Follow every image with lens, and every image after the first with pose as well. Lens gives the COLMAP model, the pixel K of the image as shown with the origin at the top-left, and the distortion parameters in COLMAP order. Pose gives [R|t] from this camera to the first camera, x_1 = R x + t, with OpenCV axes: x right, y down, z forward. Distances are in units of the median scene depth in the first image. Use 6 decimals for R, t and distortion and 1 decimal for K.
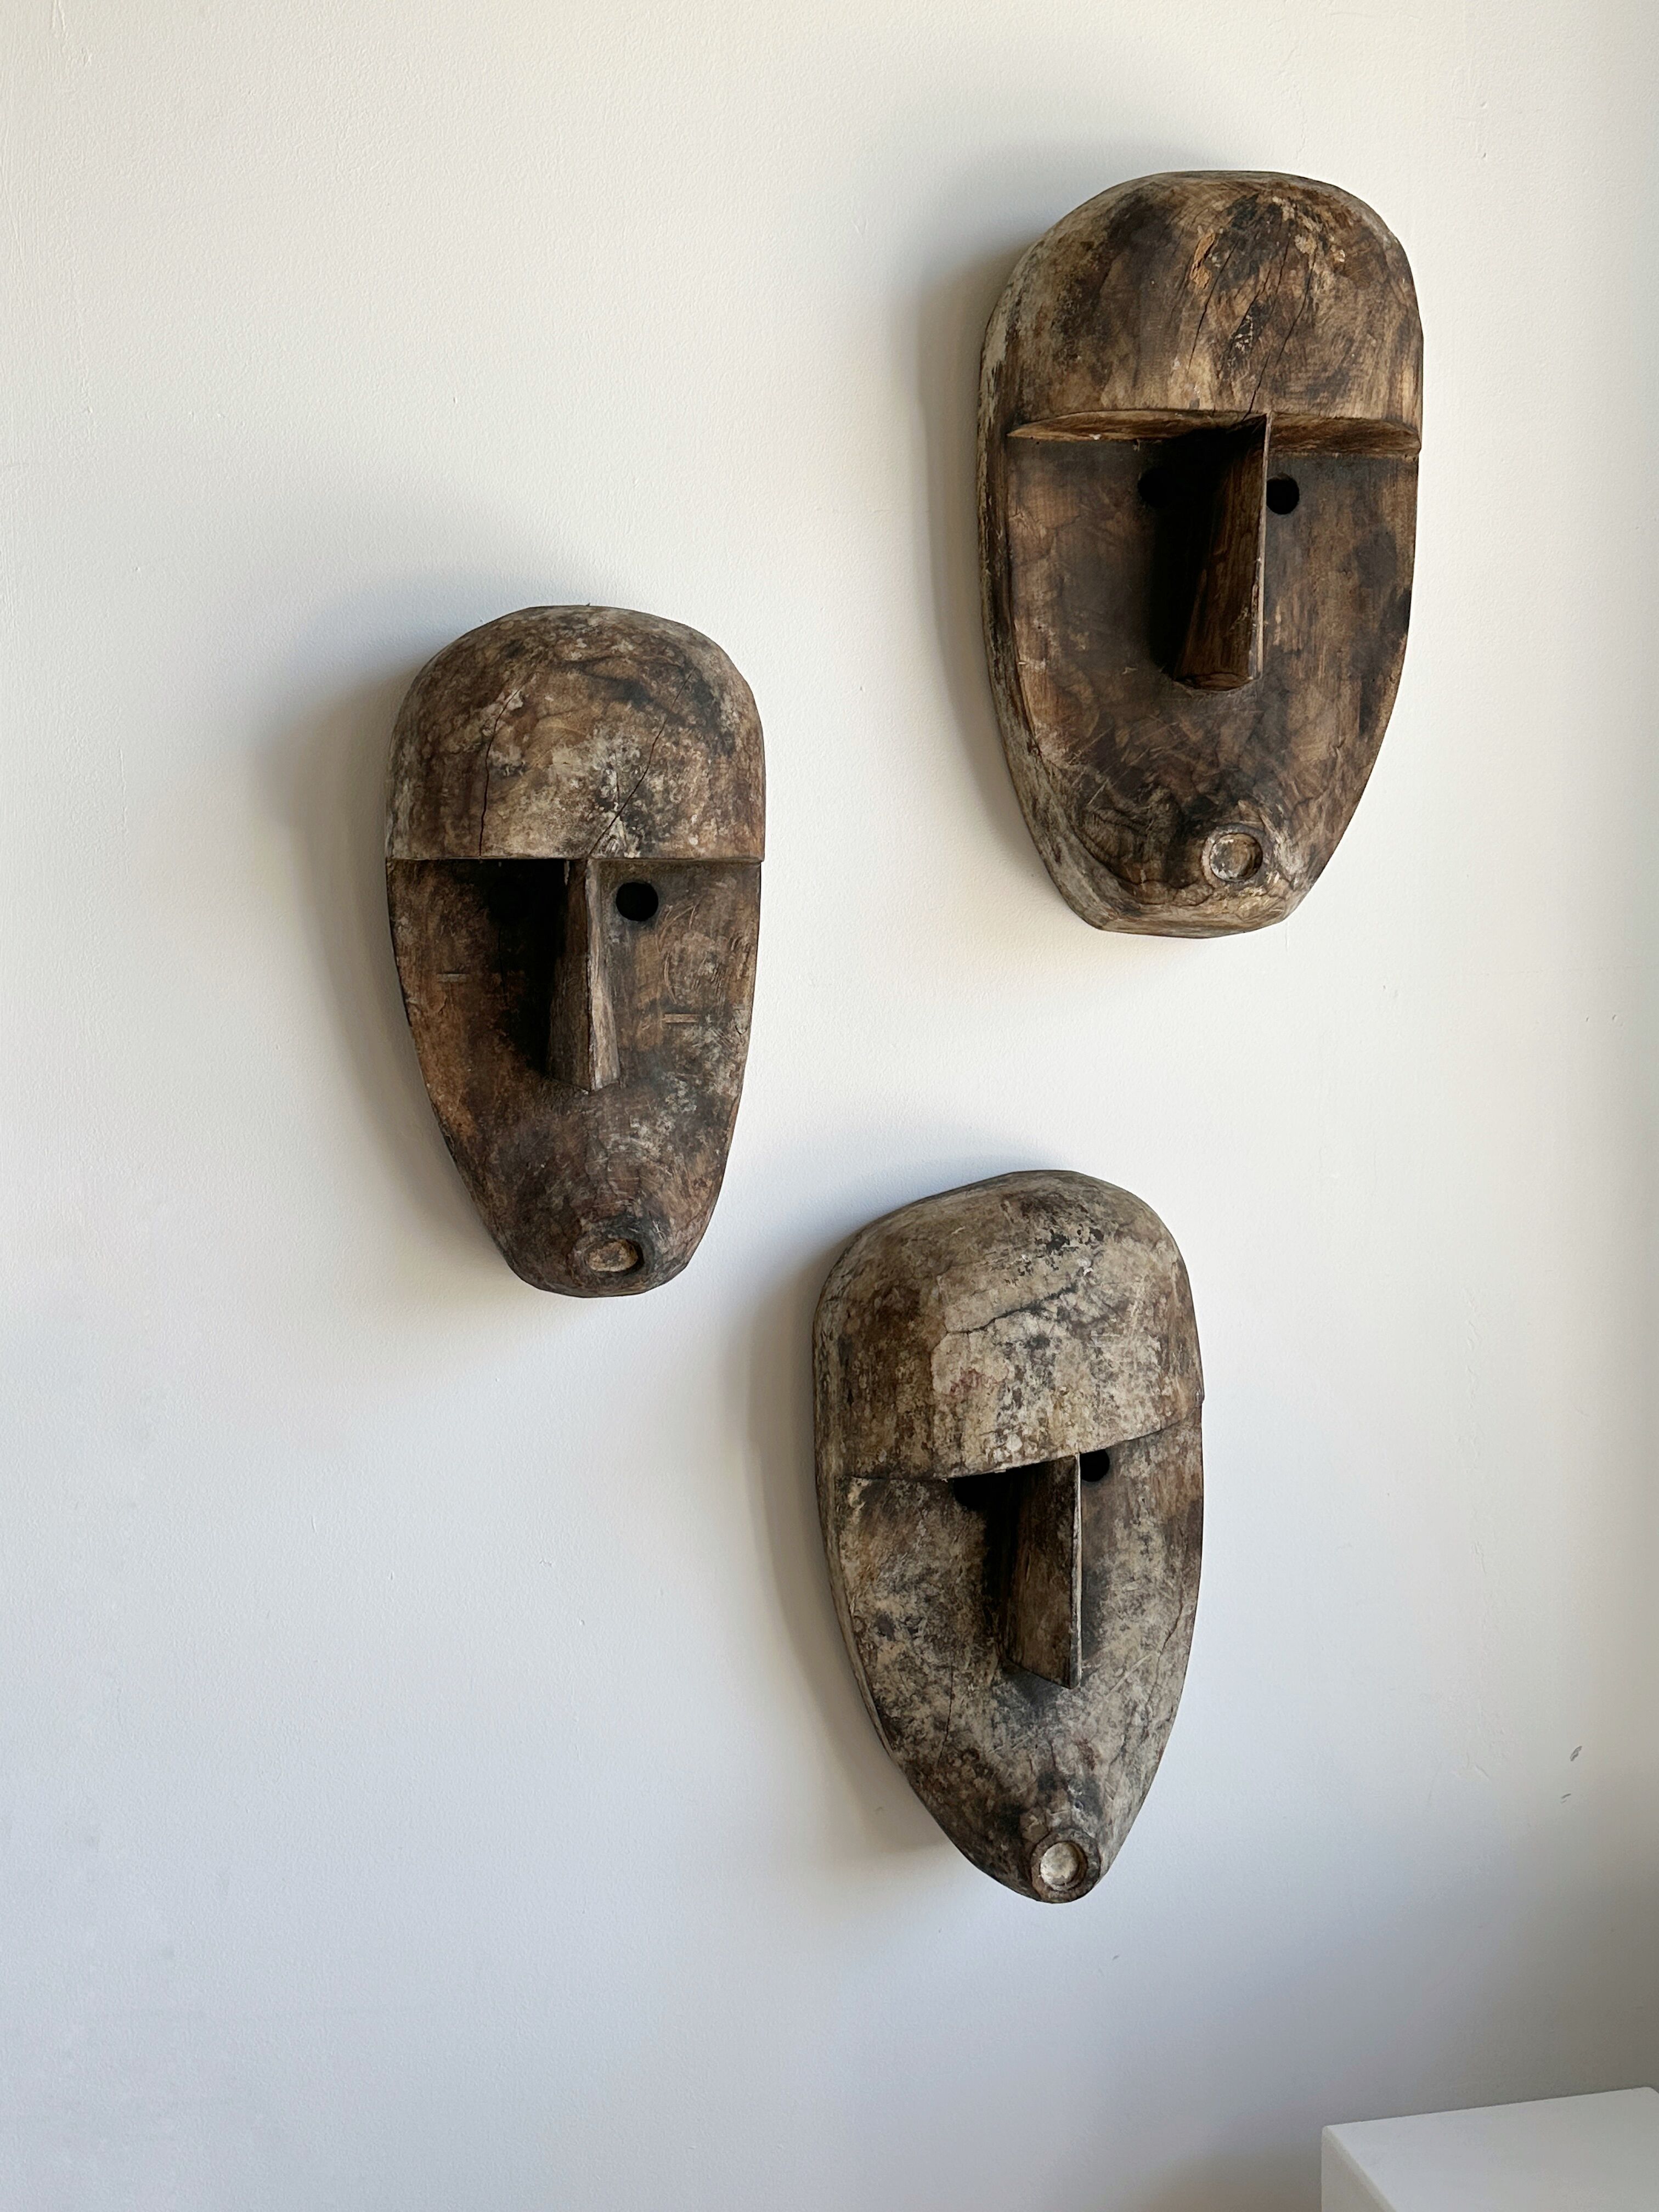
lens RADIAL K [[2183.3, 0, 814.8], [0, 2183.3, 1111.1], [0, 0, 1]] dist [0.209462, -0.494569]
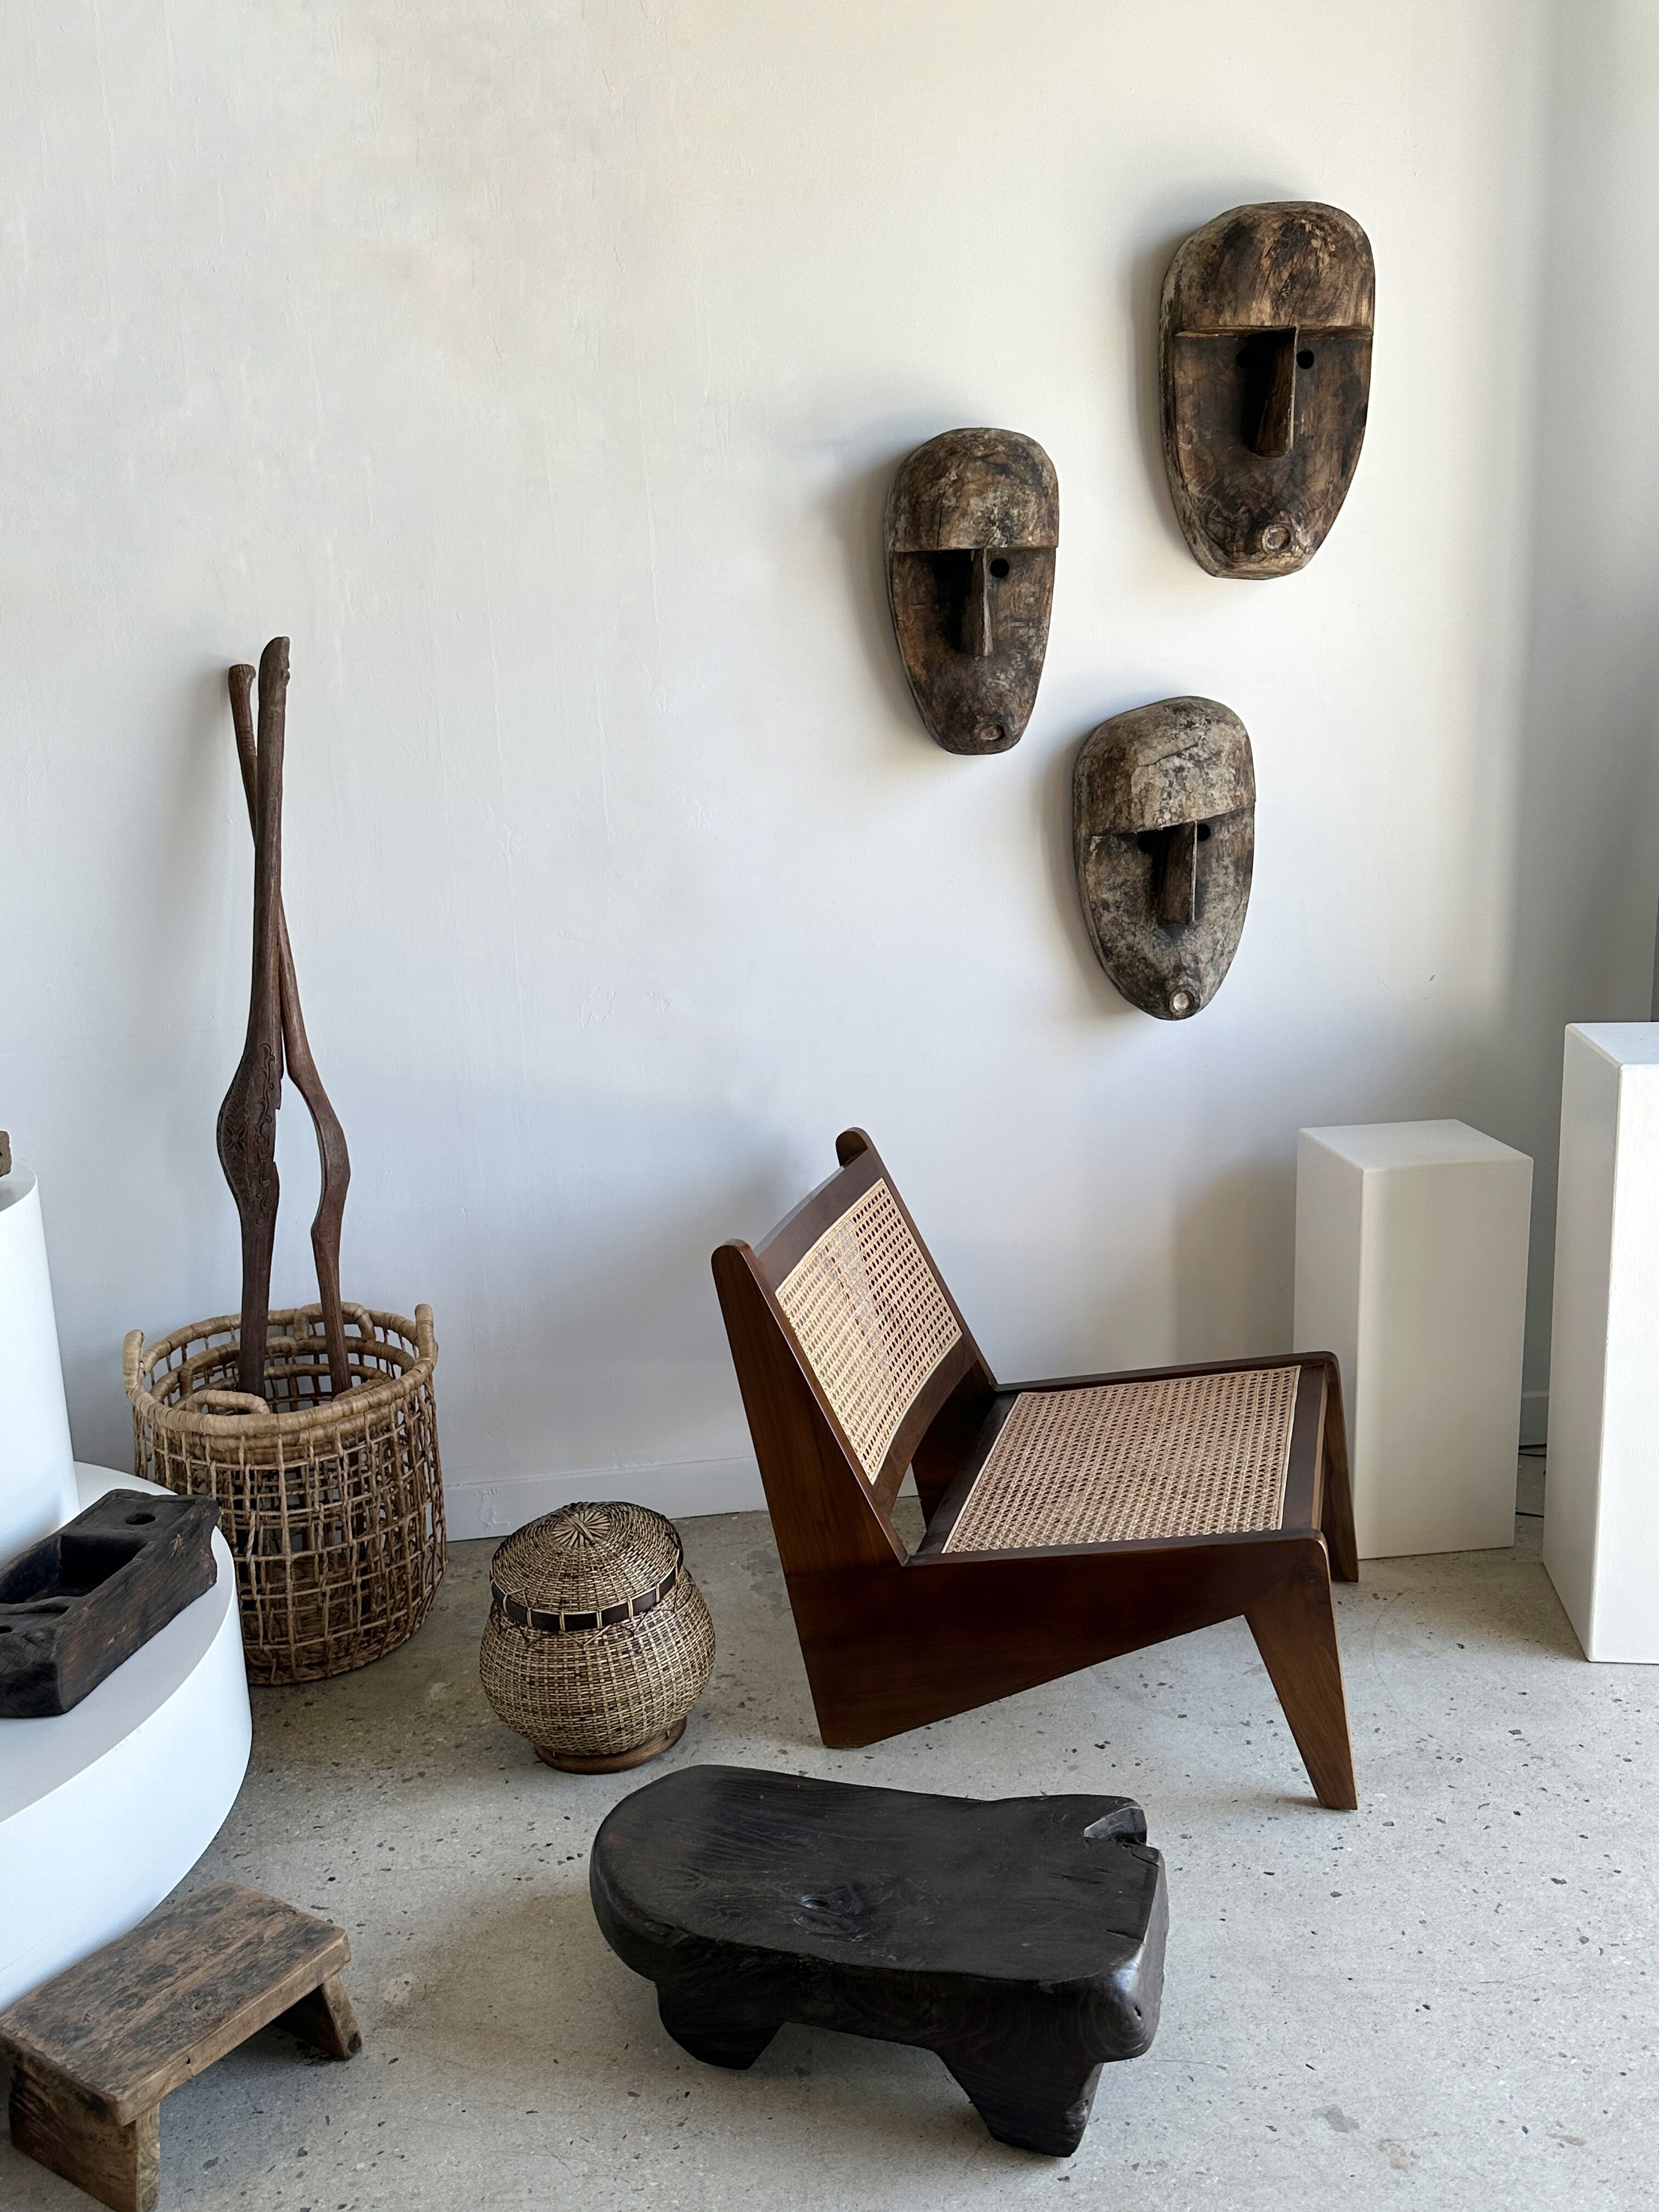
lens RADIAL K [[1879.7, 0, 829.5], [0, 1879.7, 1106.0], [0, 0, 1]] dist [0.238266, -0.554792]
pose [[0.997556, -0.002454, -0.069823, -0.117831], [0.014045, 0.986025, 0.166007, 0.114310], [0.068440, -0.166582, 0.983650, -0.977678]]
